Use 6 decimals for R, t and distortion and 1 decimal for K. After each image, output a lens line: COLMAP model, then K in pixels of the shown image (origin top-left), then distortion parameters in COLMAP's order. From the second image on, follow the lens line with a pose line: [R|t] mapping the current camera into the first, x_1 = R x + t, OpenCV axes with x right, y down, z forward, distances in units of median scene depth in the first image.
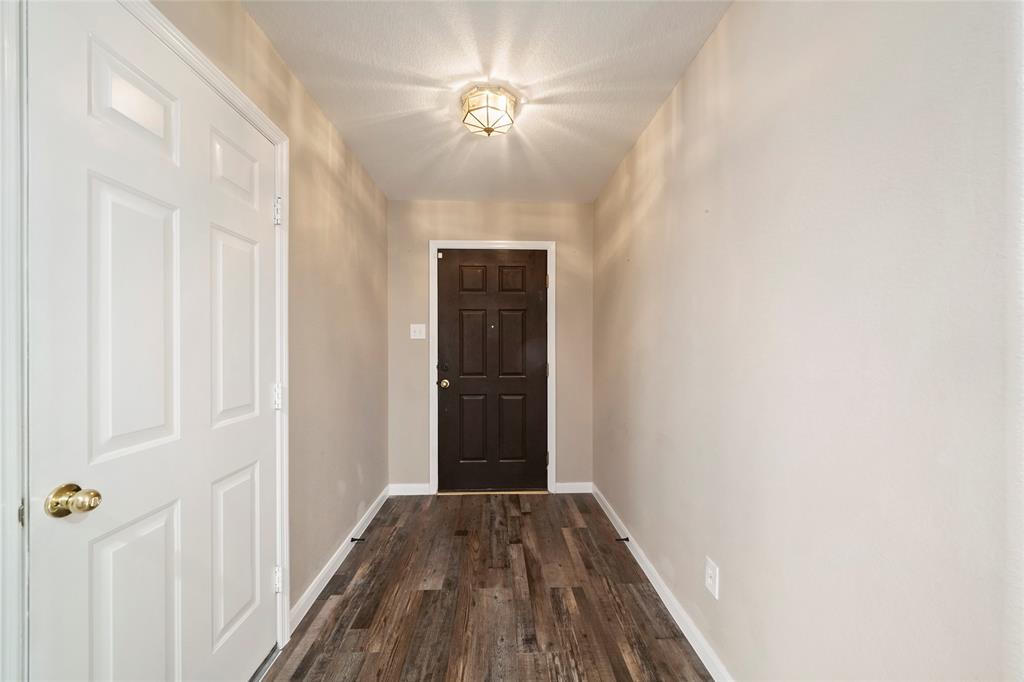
lens RADIAL K [[370.6, 0, 509.3], [0, 370.6, 349.1], [0, 0, 1]] dist [-0.011135, -0.000101]
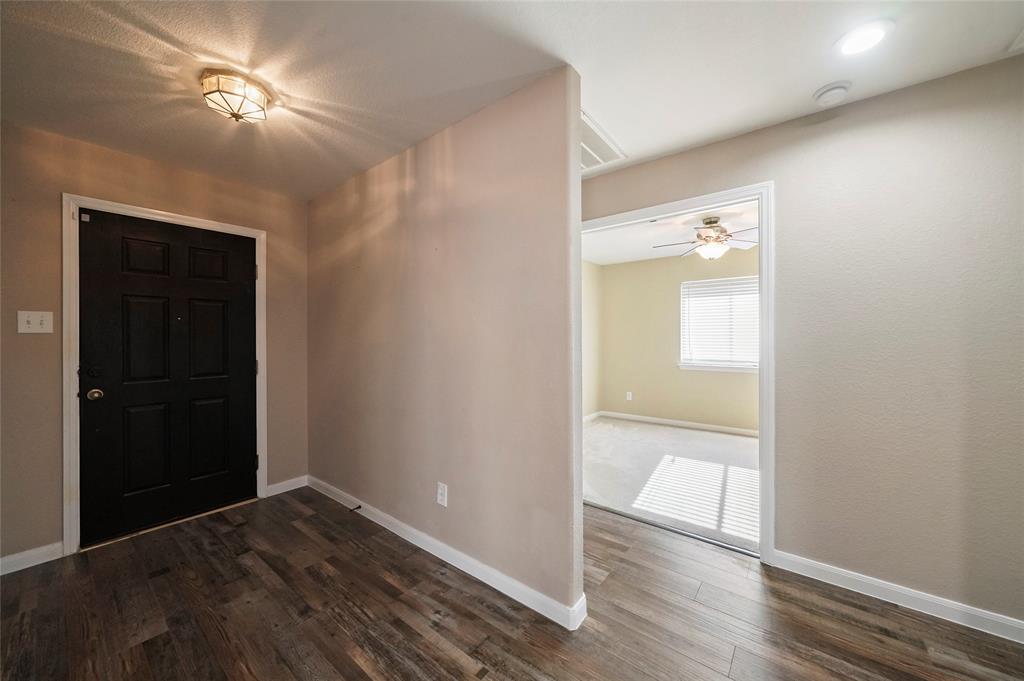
lens RADIAL K [[370.6, 0, 509.3], [0, 370.6, 348.6], [0, 0, 1]] dist [-0.011135, -0.000101]
pose [[0.649867, -0.025910, 0.759606, -0.240727], [0.016159, 0.999664, 0.020274, 0.001451], [-0.759876, -0.000901, 0.650067, -0.112004]]
